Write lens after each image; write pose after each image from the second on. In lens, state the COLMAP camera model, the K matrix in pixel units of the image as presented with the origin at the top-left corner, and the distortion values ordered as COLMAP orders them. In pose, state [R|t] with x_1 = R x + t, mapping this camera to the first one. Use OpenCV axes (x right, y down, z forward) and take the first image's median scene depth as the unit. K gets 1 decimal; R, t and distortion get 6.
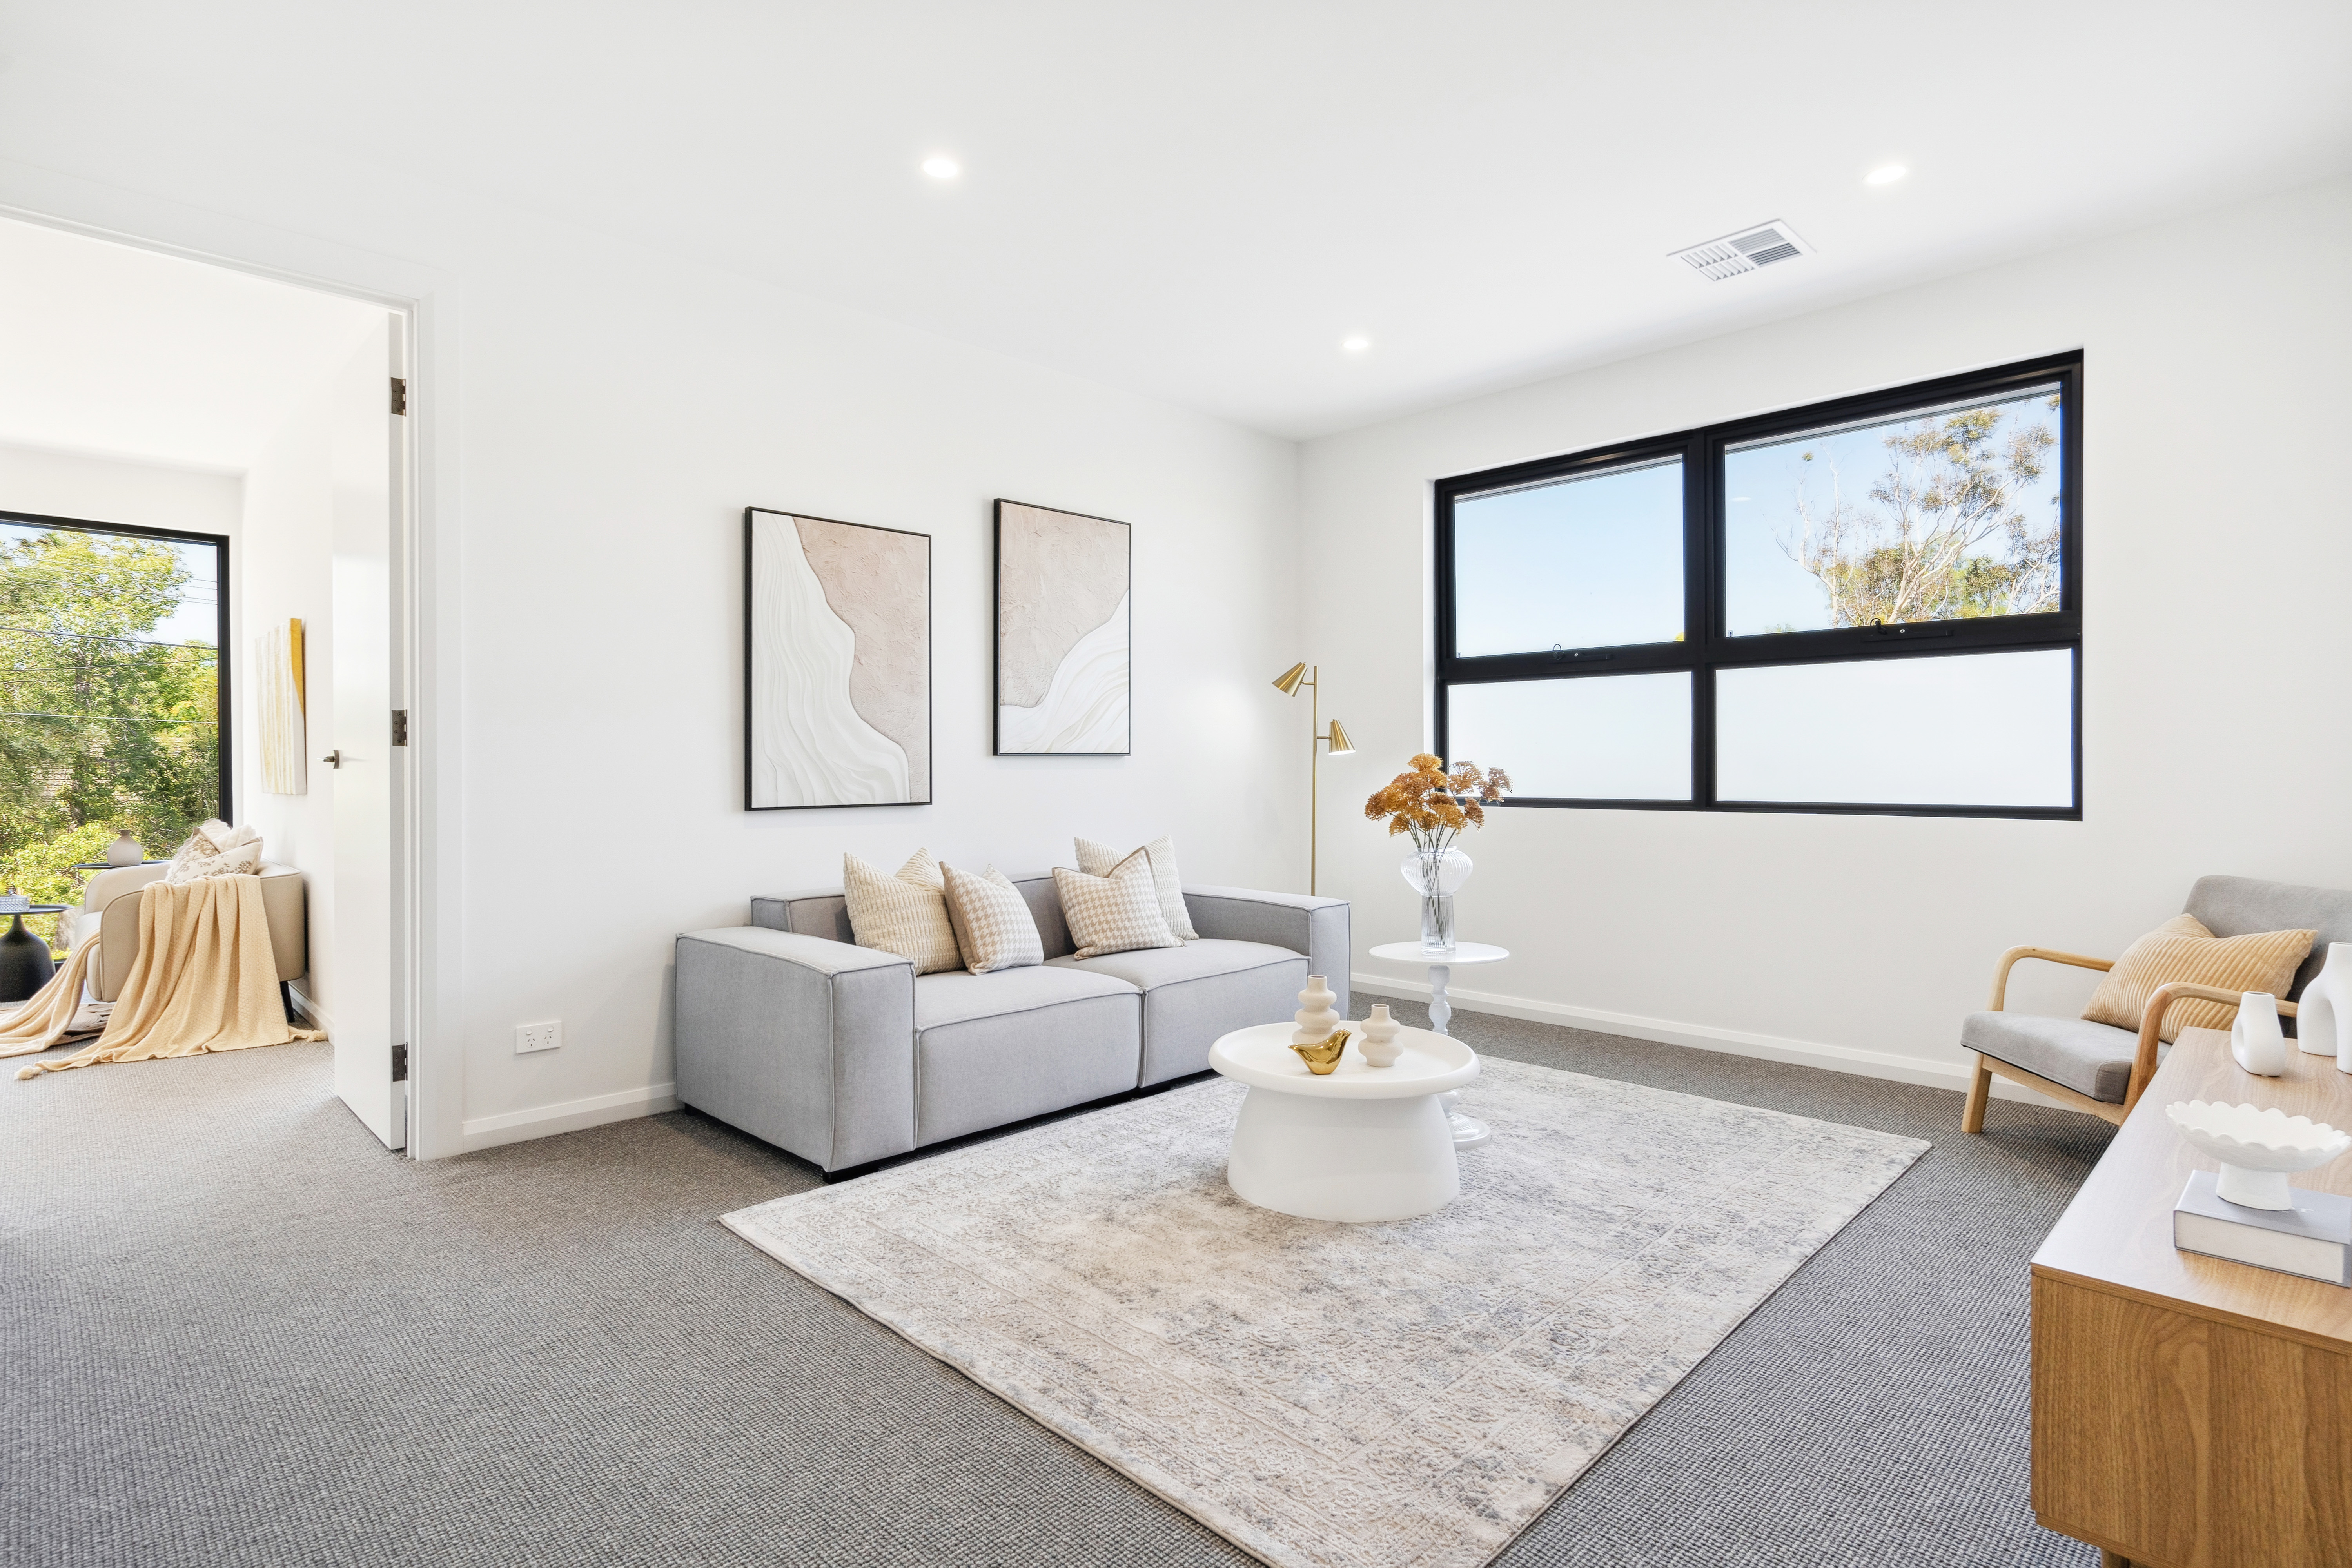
lens RADIAL K [[1164.5, 0, 1176.4], [0, 1164.5, 776.8], [0, 0, 1]] dist [-0.013023, -0.000103]
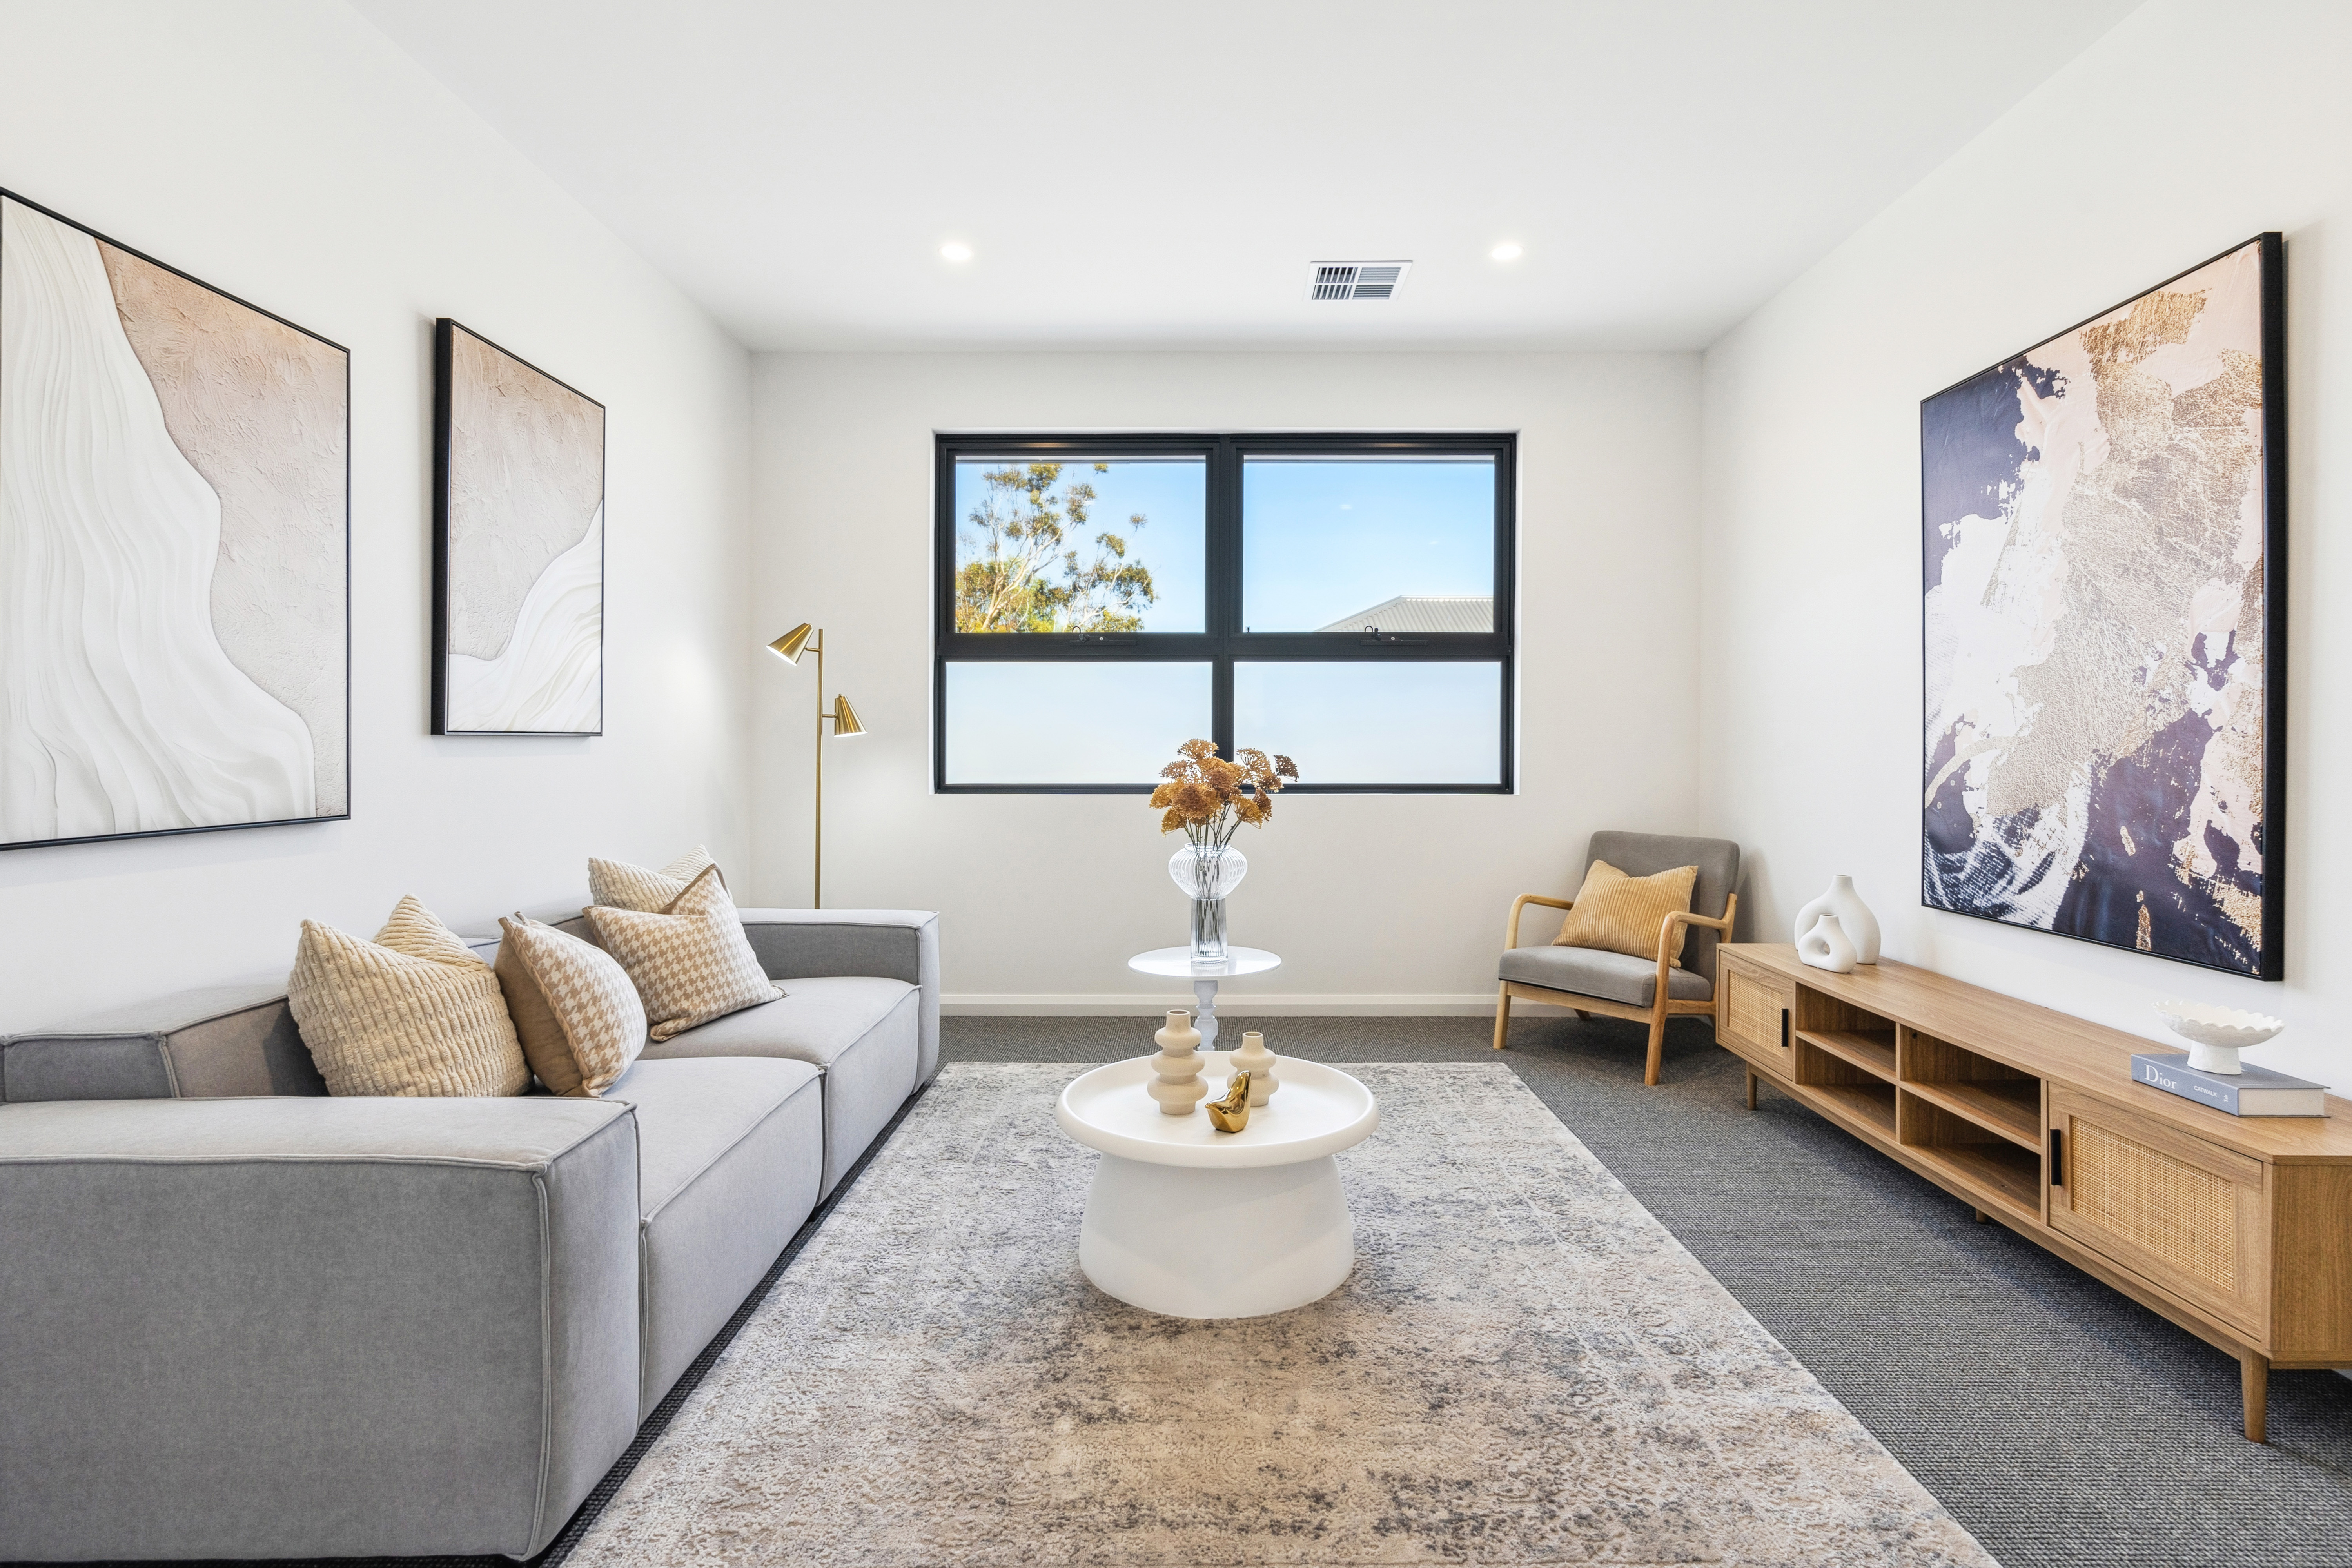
lens RADIAL K [[1103.7, 0, 1179.5], [0, 1103.7, 757.1], [0, 0, 1]] dist [-0.017827, 0.008610]
pose [[0.704999, -0.004273, 0.709196, -0.354665], [0.003142, 0.999991, 0.002902, -0.008119], [-0.709202, 0.000182, 0.705006, 0.376569]]
